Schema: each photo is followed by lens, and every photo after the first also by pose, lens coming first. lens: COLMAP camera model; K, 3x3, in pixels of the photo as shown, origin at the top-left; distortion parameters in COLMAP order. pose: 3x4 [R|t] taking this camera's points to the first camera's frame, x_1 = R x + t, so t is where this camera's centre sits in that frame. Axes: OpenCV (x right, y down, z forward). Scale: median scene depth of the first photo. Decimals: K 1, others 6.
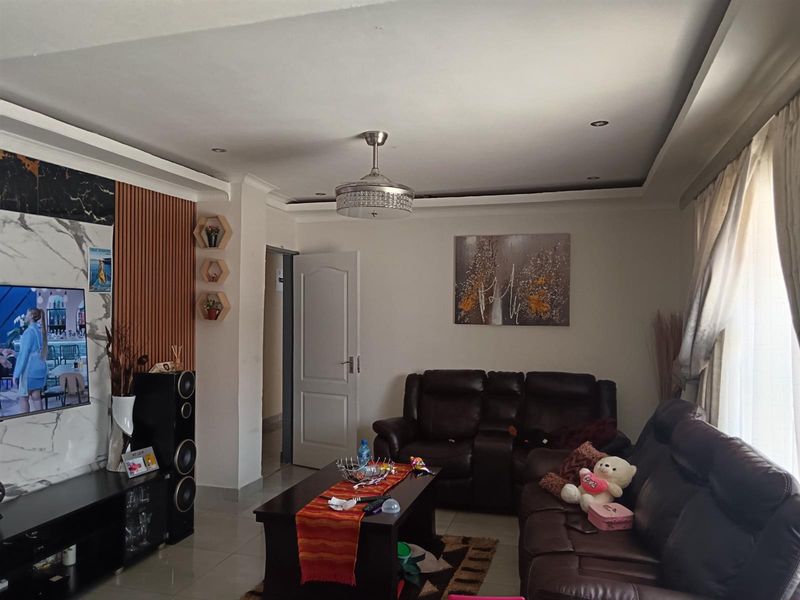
lens RADIAL K [[628.1, 0, 397.6], [0, 628.1, 296.3], [0, 0, 1]] dist [-0.008733, 0.009850]
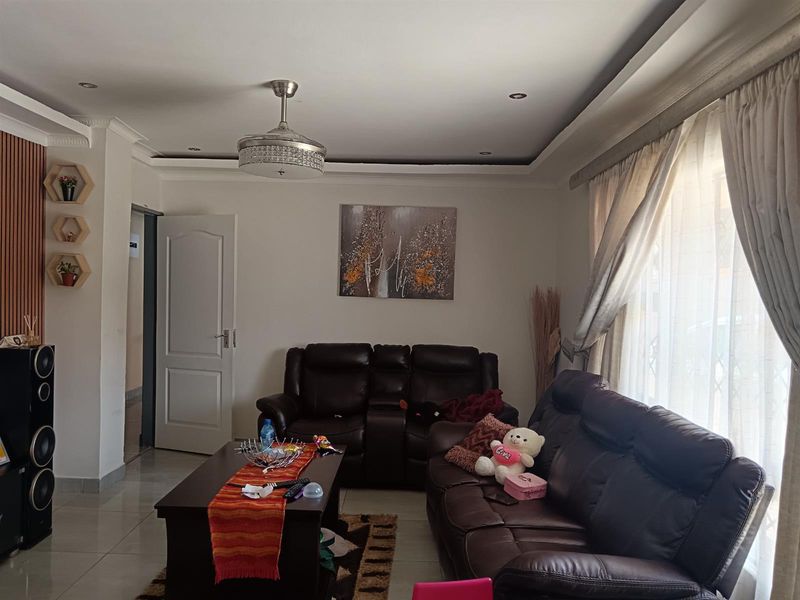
lens RADIAL K [[628.1, 0, 397.6], [0, 628.1, 296.3], [0, 0, 1]] dist [-0.008733, 0.009850]
pose [[0.965371, 0.016525, 0.260356, -0.096536], [-0.027210, 0.998926, 0.037491, 0.008150], [-0.259457, -0.043277, 0.964784, 0.063858]]
